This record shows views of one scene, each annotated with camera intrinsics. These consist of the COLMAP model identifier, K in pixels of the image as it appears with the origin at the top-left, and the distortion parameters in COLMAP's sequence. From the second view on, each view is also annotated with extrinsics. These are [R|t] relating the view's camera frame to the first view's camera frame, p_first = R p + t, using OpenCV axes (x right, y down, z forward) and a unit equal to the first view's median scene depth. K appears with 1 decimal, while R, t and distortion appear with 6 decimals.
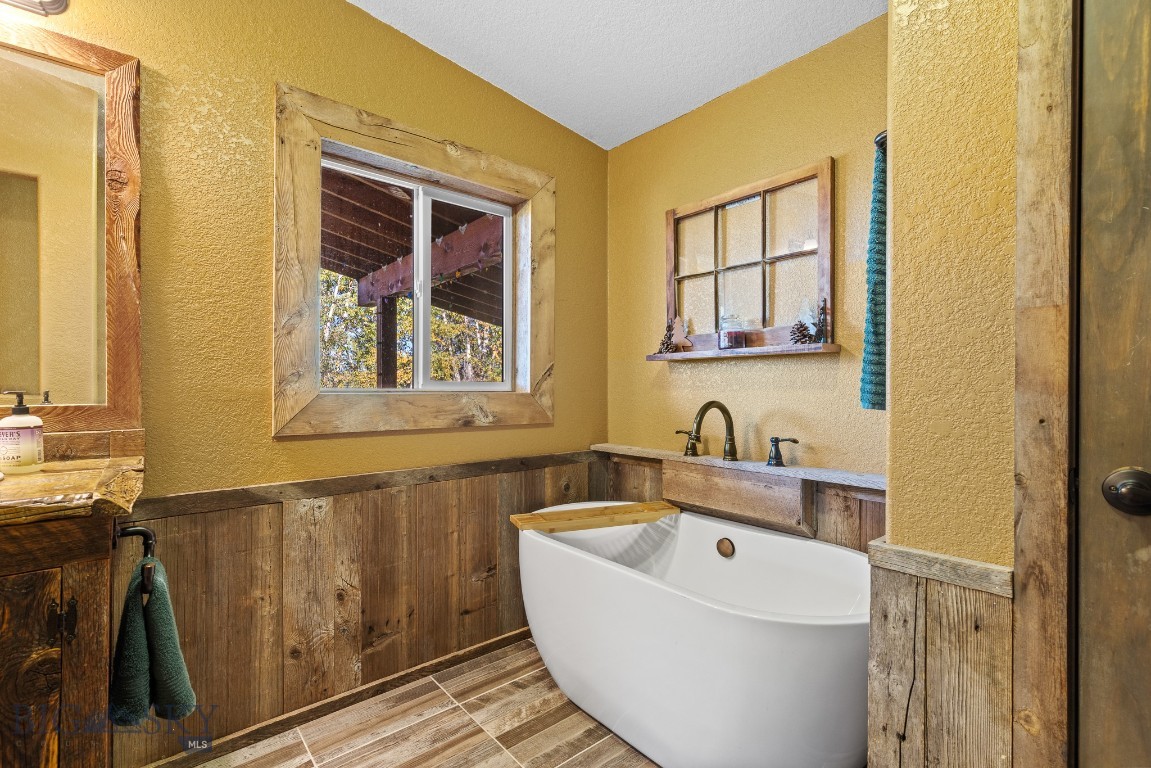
lens RADIAL K [[521.6, 0, 580.5], [0, 521.6, 385.9], [0, 0, 1]] dist [0.007241, 0.000011]
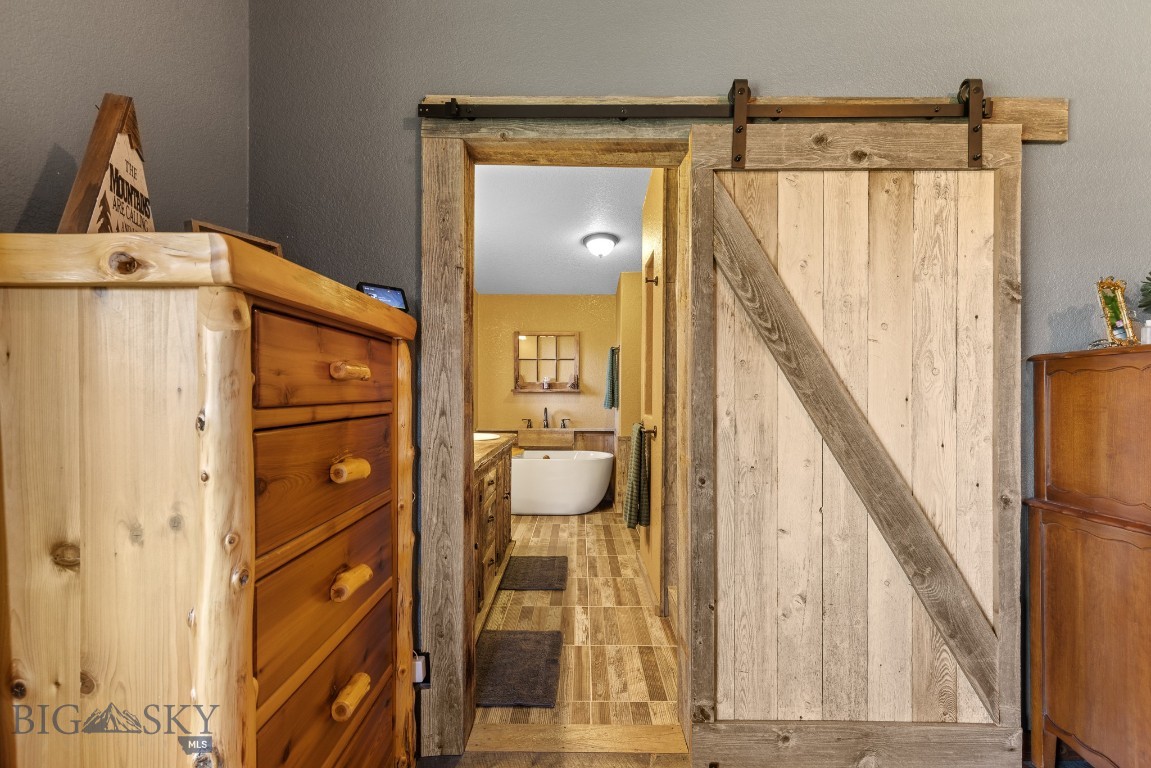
lens RADIAL K [[521.6, 0, 579.0], [0, 521.6, 388.5], [0, 0, 1]] dist [0.007241, 0.000011]
pose [[0.642727, 0.004048, 0.766085, -1.807932], [-0.004805, 0.999988, -0.001253, -0.072249], [-0.766080, -0.002876, 0.642739, -0.978530]]
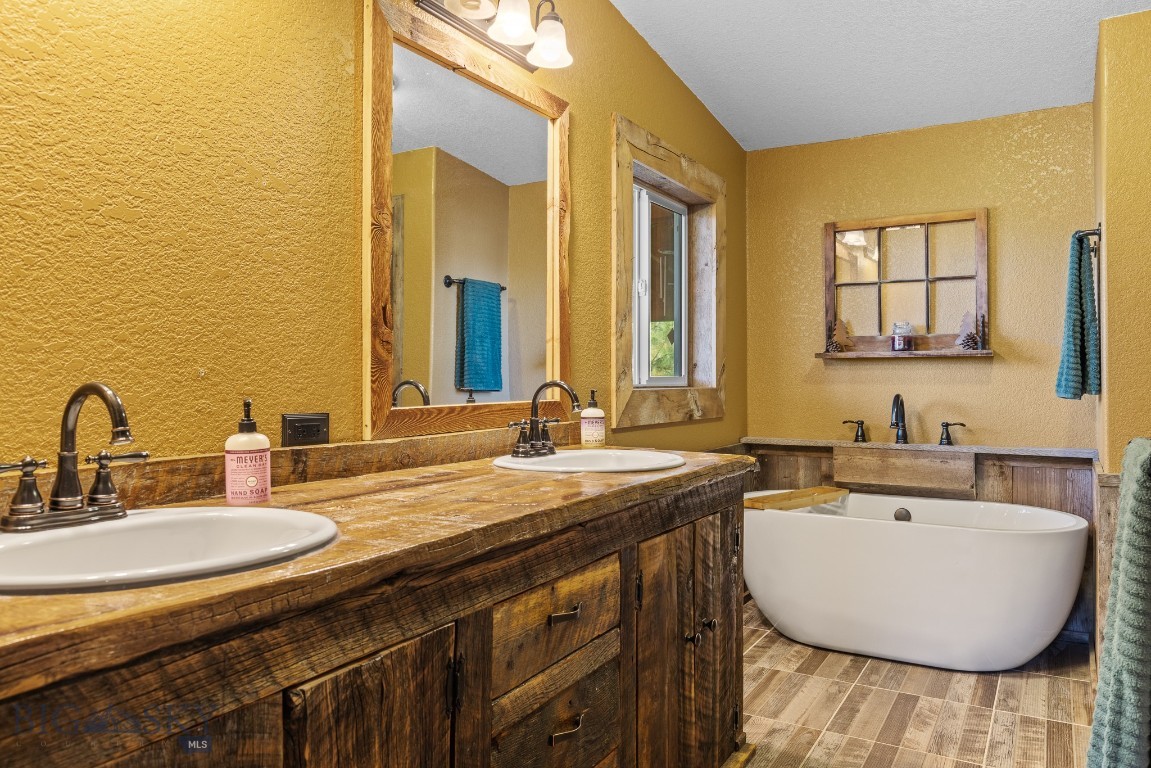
lens RADIAL K [[803.7, 0, 586.8], [0, 803.7, 360.6], [0, 0, 1]] dist [-0.003661, 0.003305]
pose [[0.941329, 0.006328, 0.337431, -1.036678], [-0.000214, 0.999835, -0.018155, -0.014139], [-0.337490, 0.017018, 0.941175, -0.502022]]
